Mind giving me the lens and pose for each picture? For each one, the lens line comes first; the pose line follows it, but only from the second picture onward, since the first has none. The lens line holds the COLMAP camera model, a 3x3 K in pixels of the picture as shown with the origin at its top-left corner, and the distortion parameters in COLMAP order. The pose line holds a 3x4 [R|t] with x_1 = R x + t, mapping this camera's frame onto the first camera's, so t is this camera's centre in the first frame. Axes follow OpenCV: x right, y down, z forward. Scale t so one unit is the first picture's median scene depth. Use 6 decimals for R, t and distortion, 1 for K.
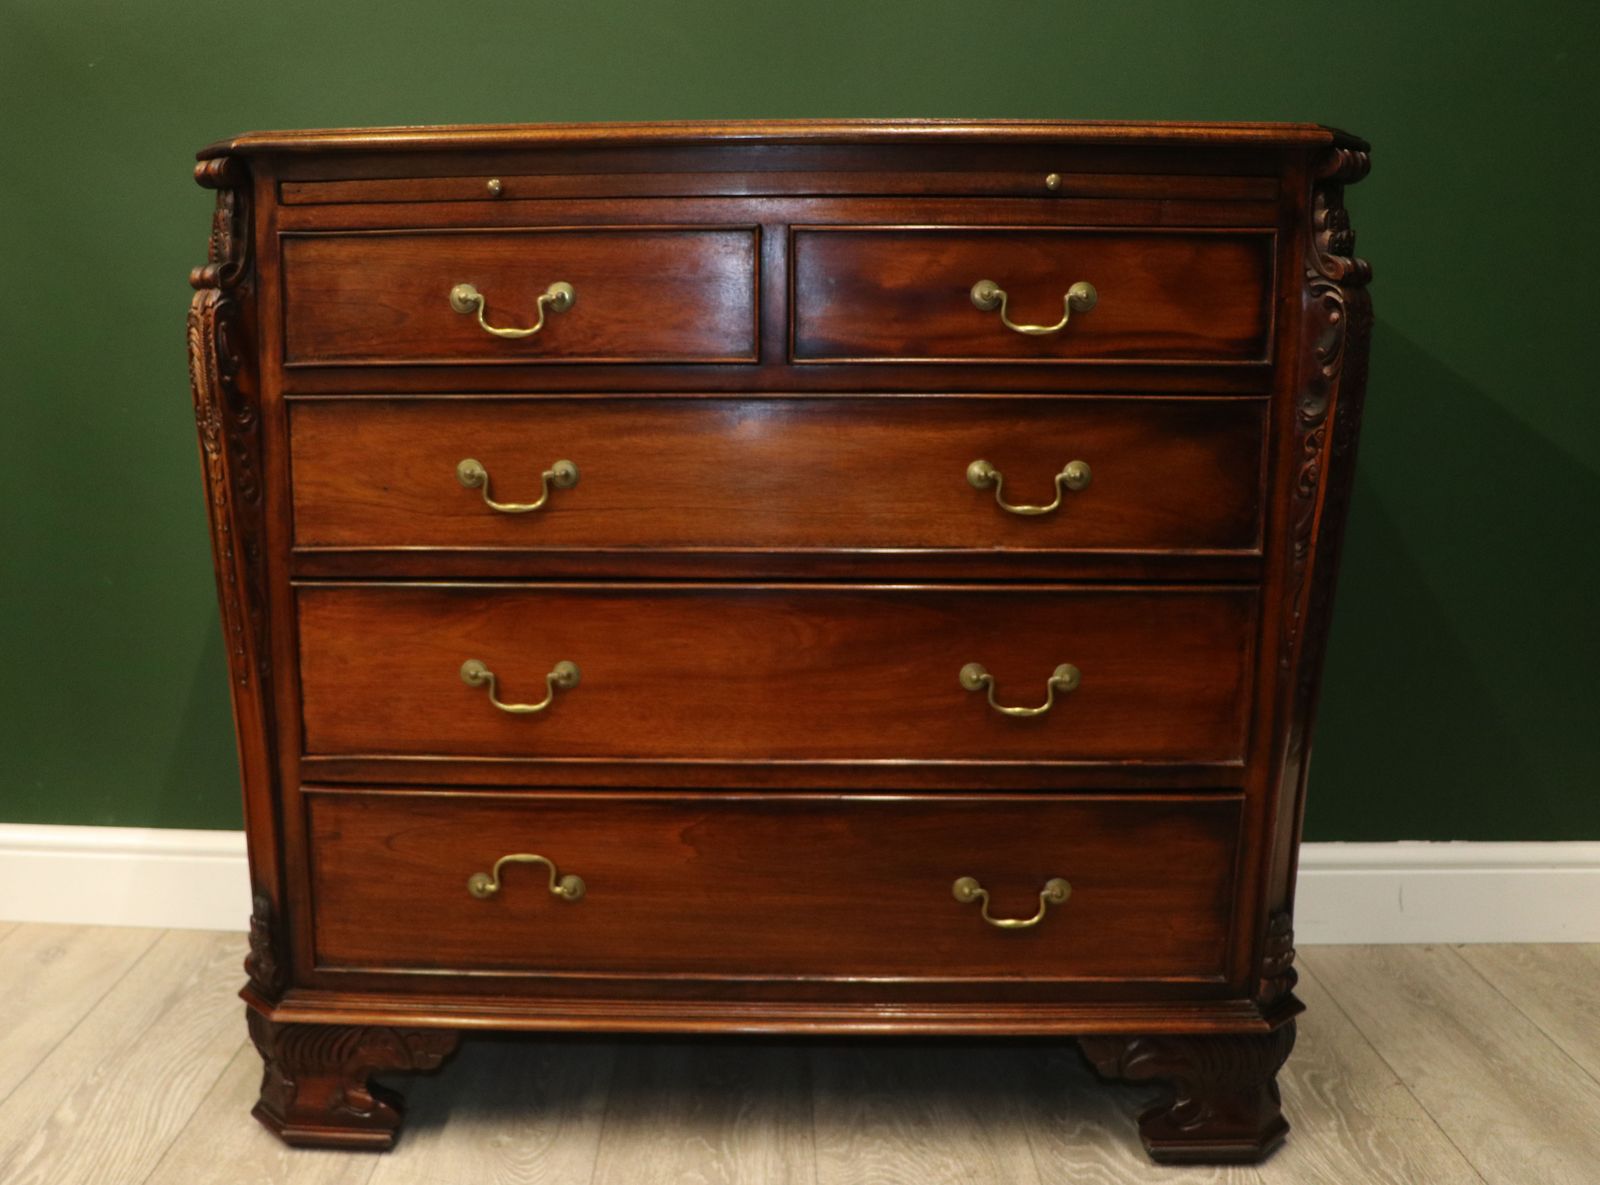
lens RADIAL K [[1503.7, 0, 685.7], [0, 1503.7, 619.7], [0, 0, 1]] dist [-0.180815, 0.150318]
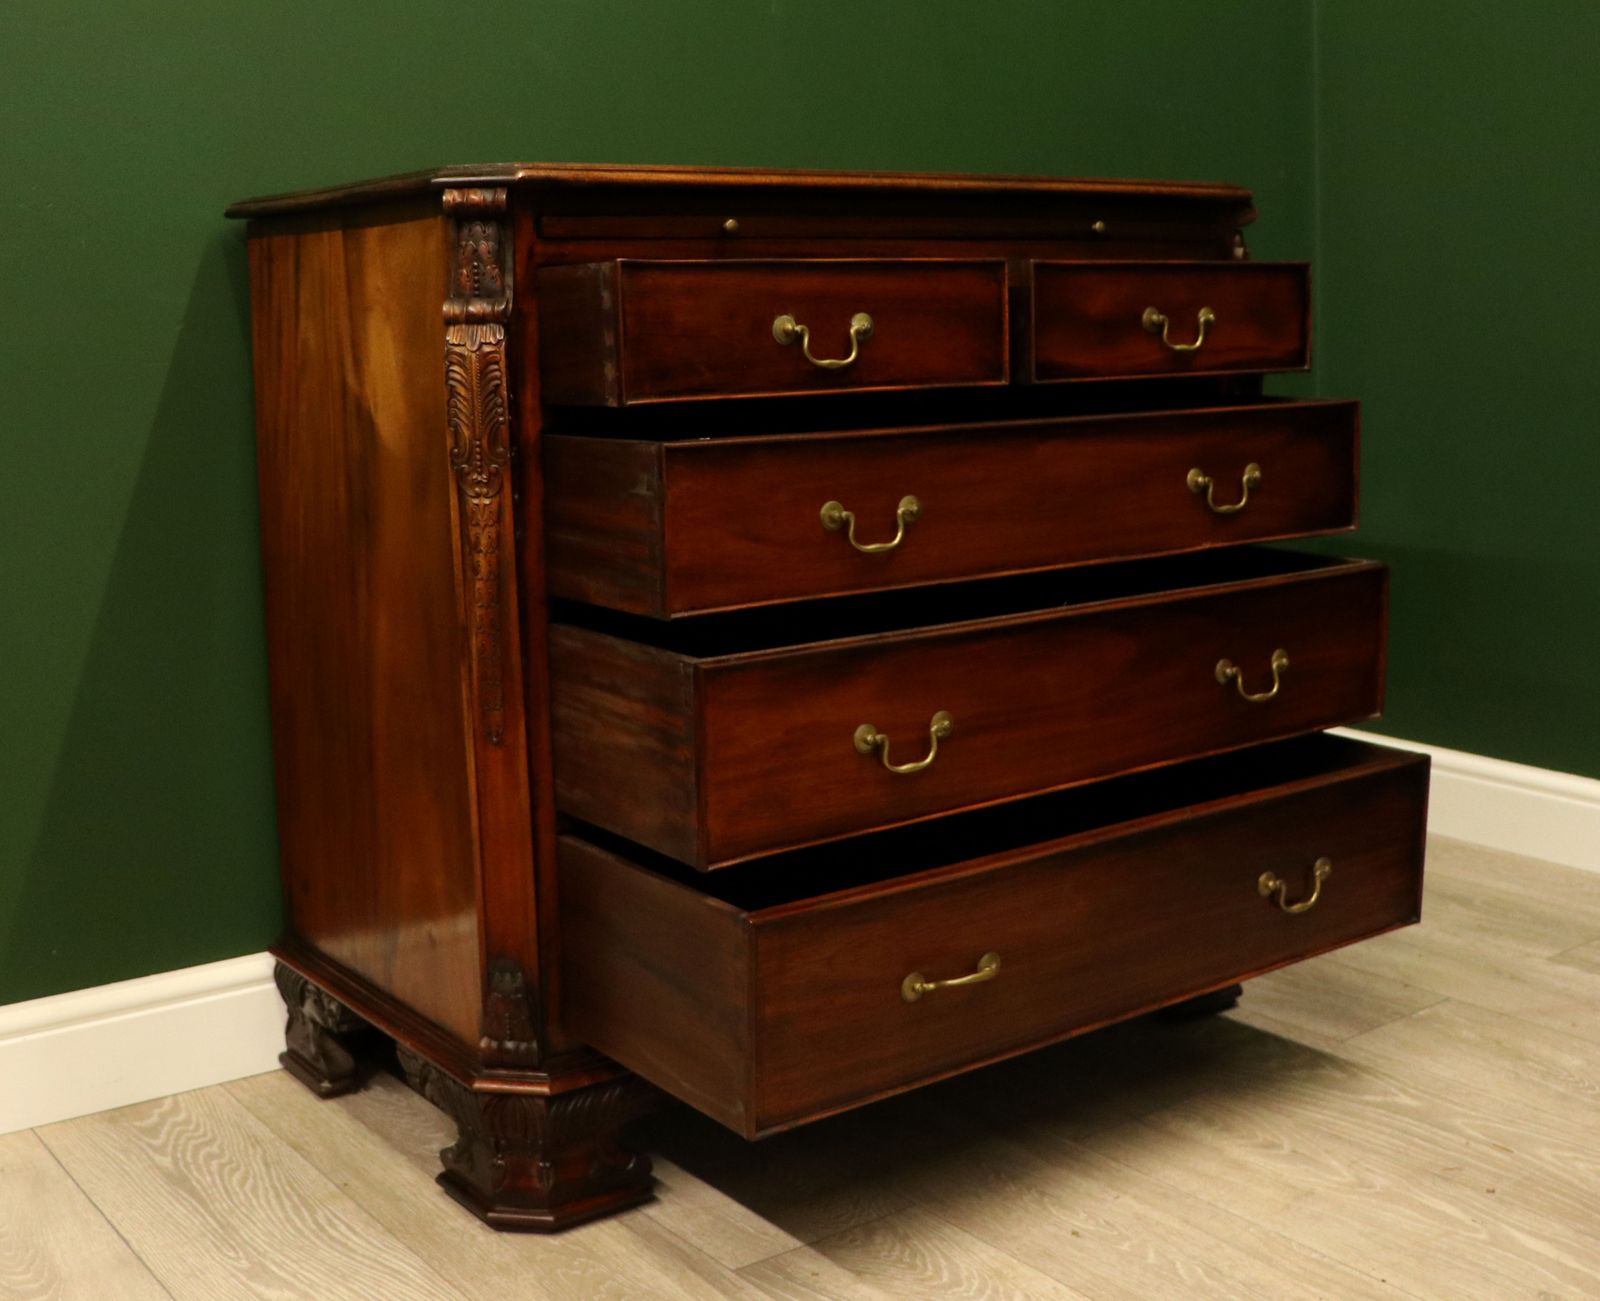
lens RADIAL K [[1956.3, 0, 746.9], [0, 1956.3, 647.7], [0, 0, 1]] dist [-0.173293, 0.133614]
pose [[0.784520, -0.121550, 0.608074, -0.894433], [0.137624, 0.990275, 0.020390, -0.018215], [-0.604638, 0.067689, 0.793619, -0.080955]]
